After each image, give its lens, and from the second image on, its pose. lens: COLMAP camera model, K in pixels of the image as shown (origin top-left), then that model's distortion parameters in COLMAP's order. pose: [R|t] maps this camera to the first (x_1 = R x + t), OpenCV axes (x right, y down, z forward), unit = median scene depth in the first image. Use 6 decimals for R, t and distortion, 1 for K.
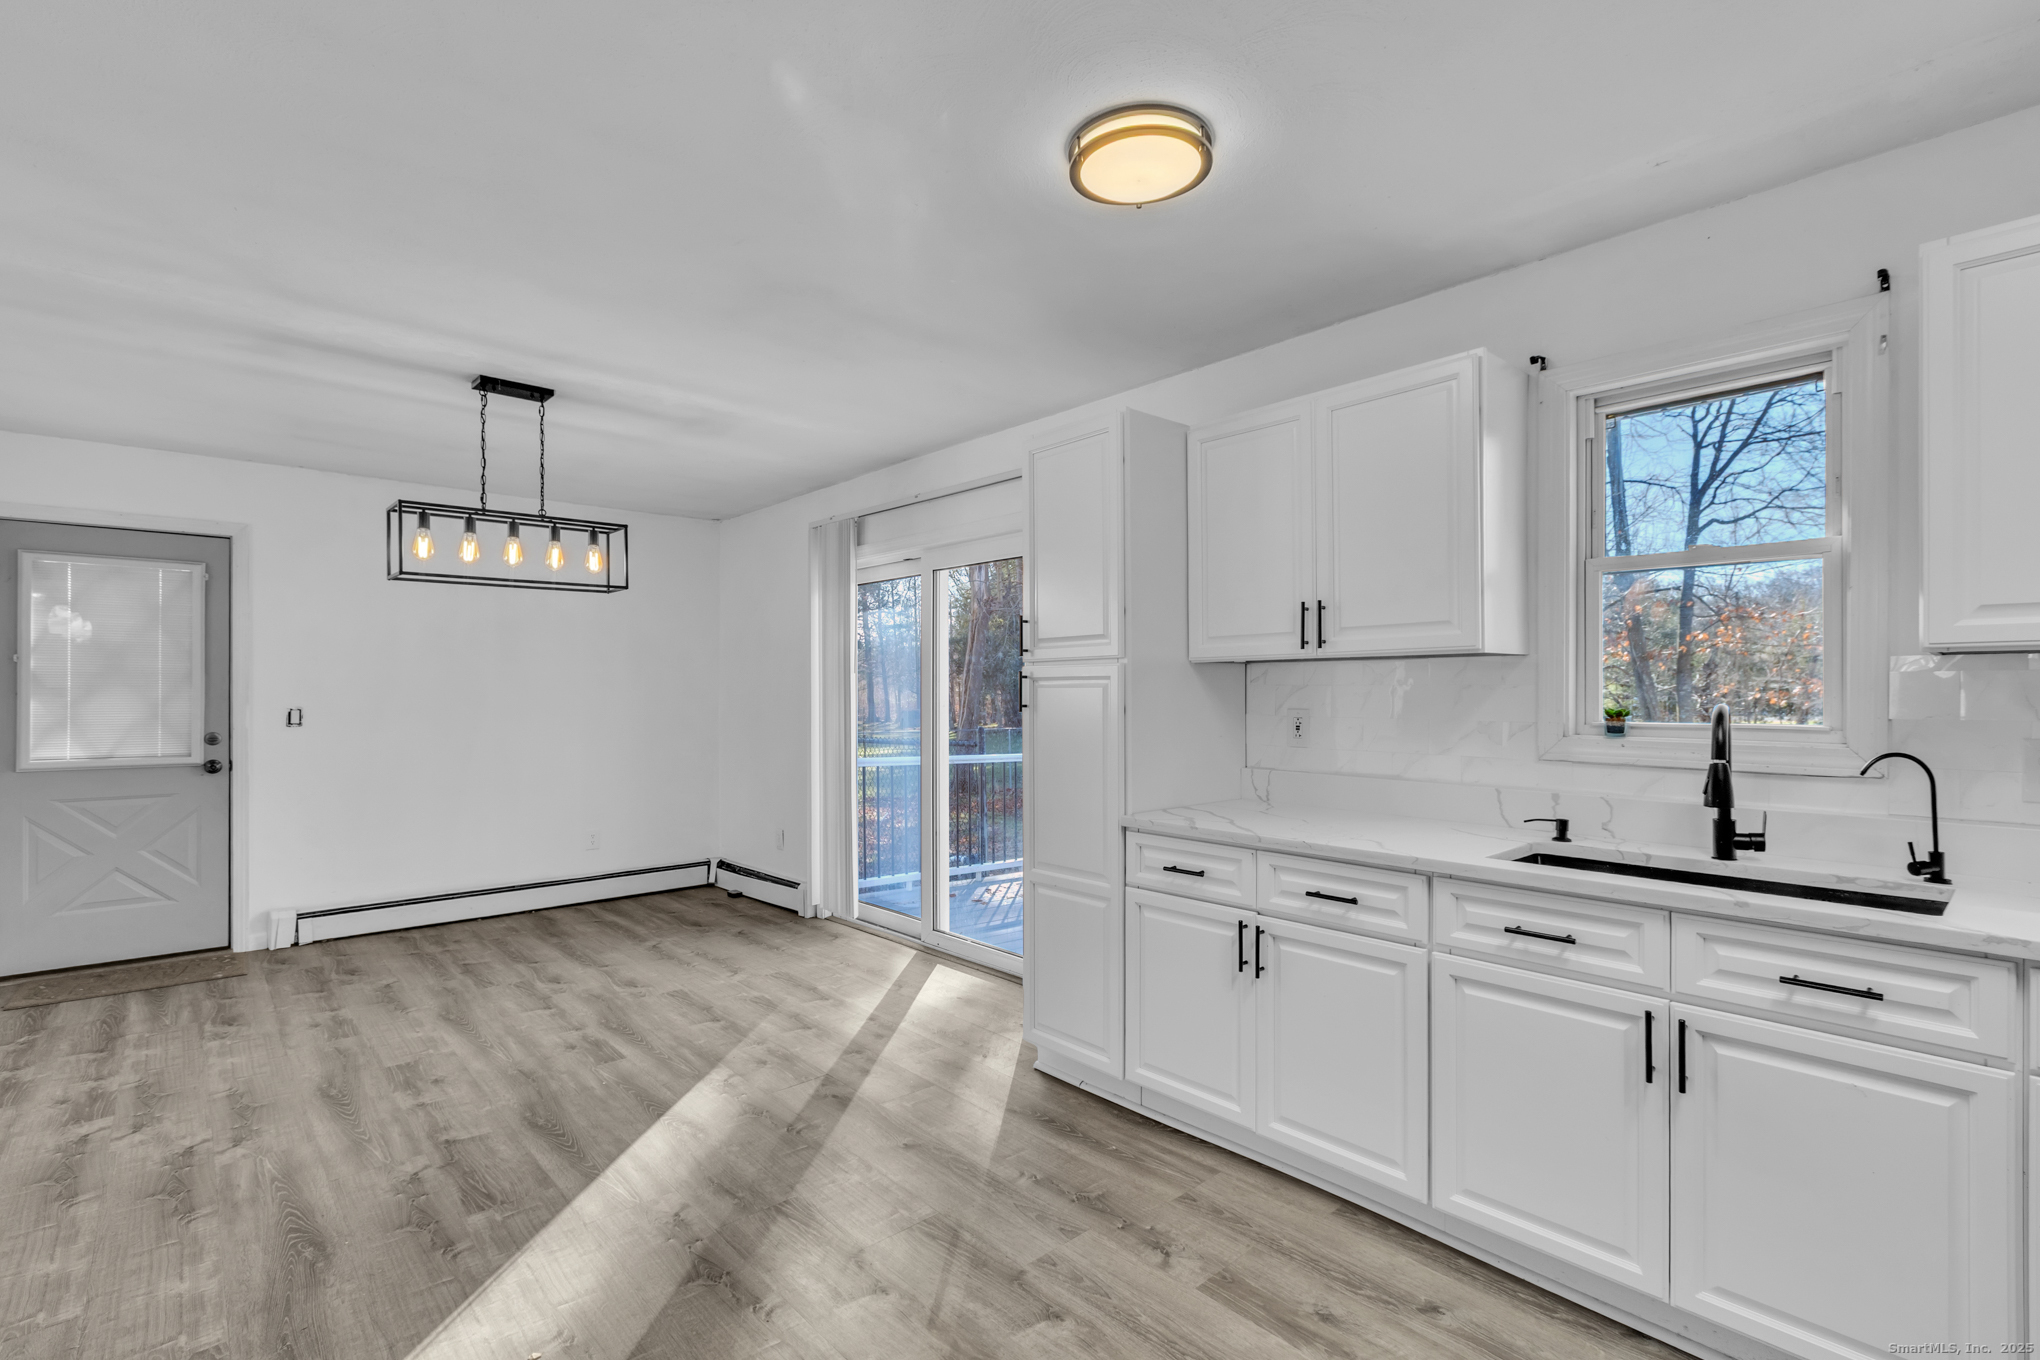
lens RADIAL K [[924.6, 0, 1019.5], [0, 924.6, 695.9], [0, 0, 1]] dist [0.001432, -0.002373]
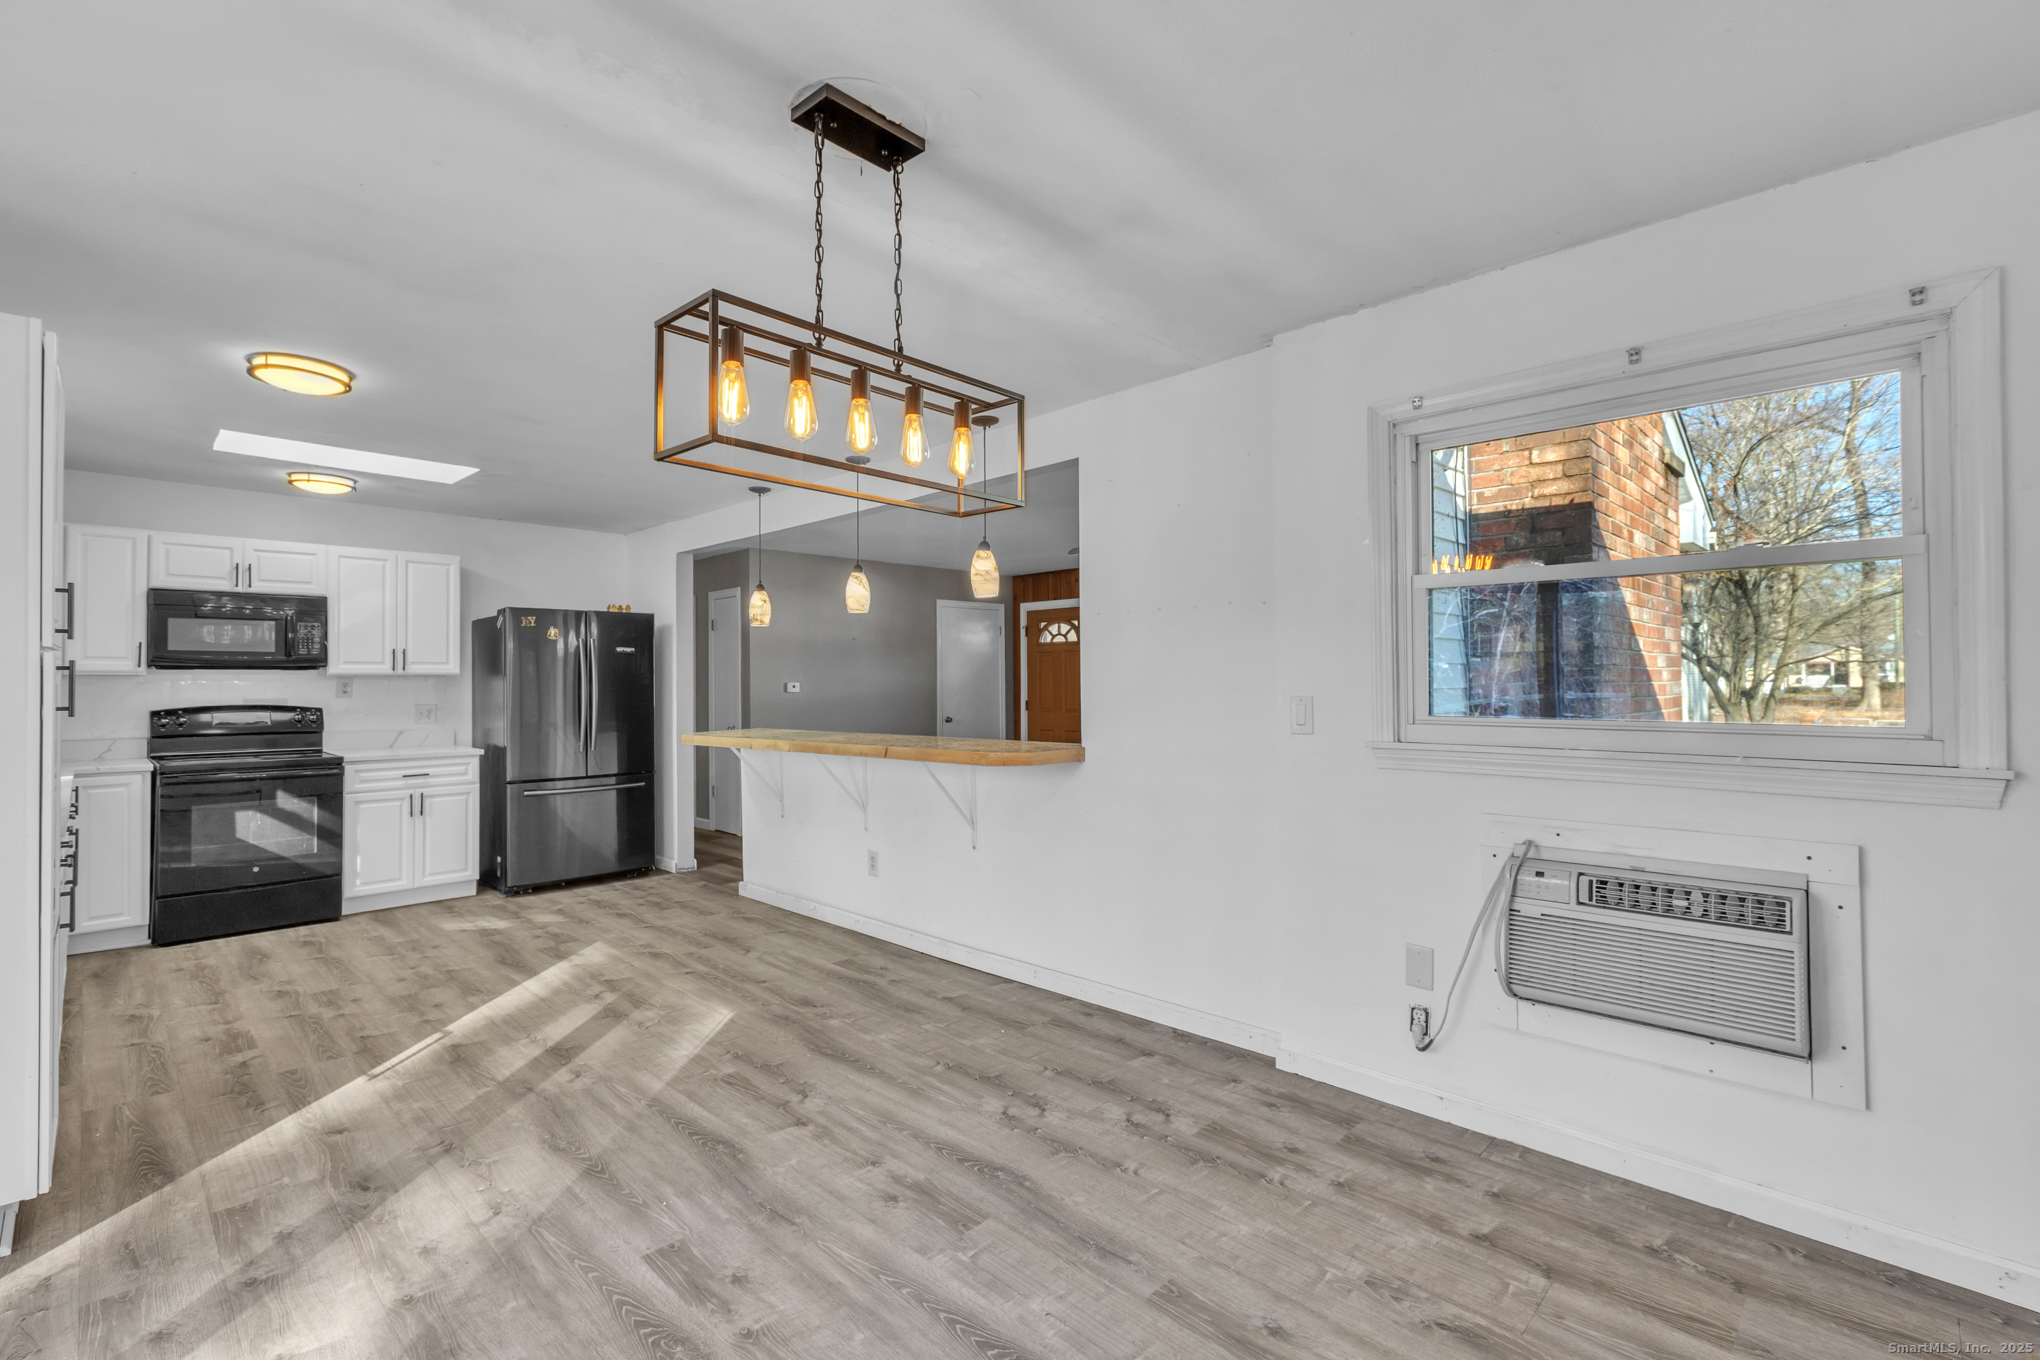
lens RADIAL K [[912.4, 0, 1019.2], [0, 912.4, 672.6], [0, 0, 1]] dist [0.000656, -0.001400]
pose [[-0.998059, 0.005718, -0.062010, -0.634647], [0.006155, 0.999958, -0.006862, -0.006523], [0.061969, -0.007231, -0.998052, 1.612157]]
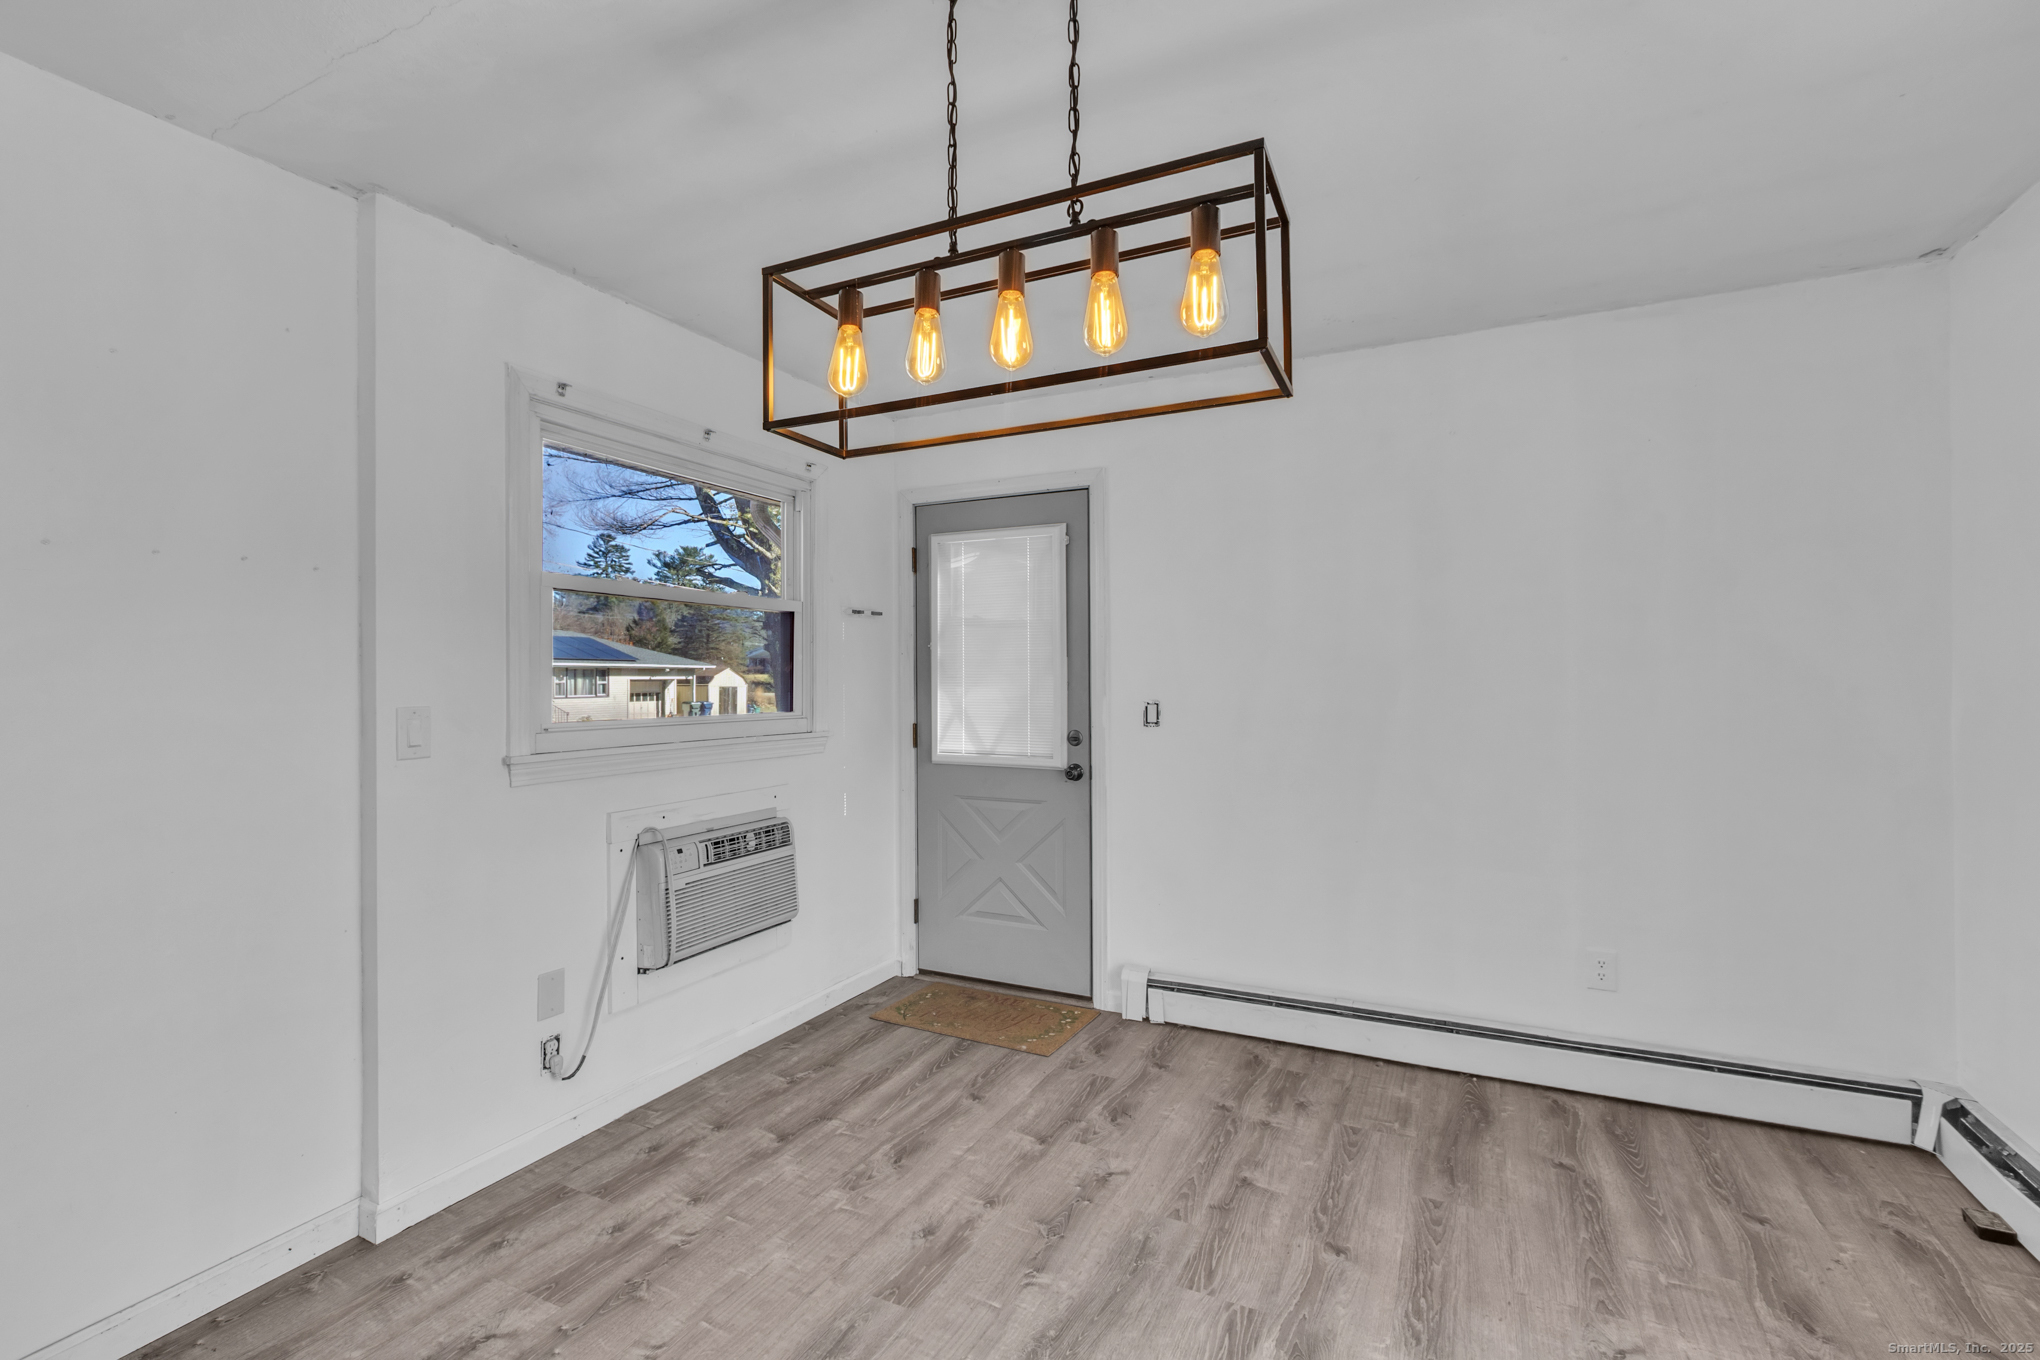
lens RADIAL K [[912.4, 0, 1013.6], [0, 912.4, 673.2], [0, 0, 1]] dist [0.000656, -0.001400]
pose [[0.361510, -0.007065, -0.932341, -0.193387], [0.001853, 0.999975, -0.006859, -0.007045], [0.932366, 0.000752, 0.361514, 0.899050]]
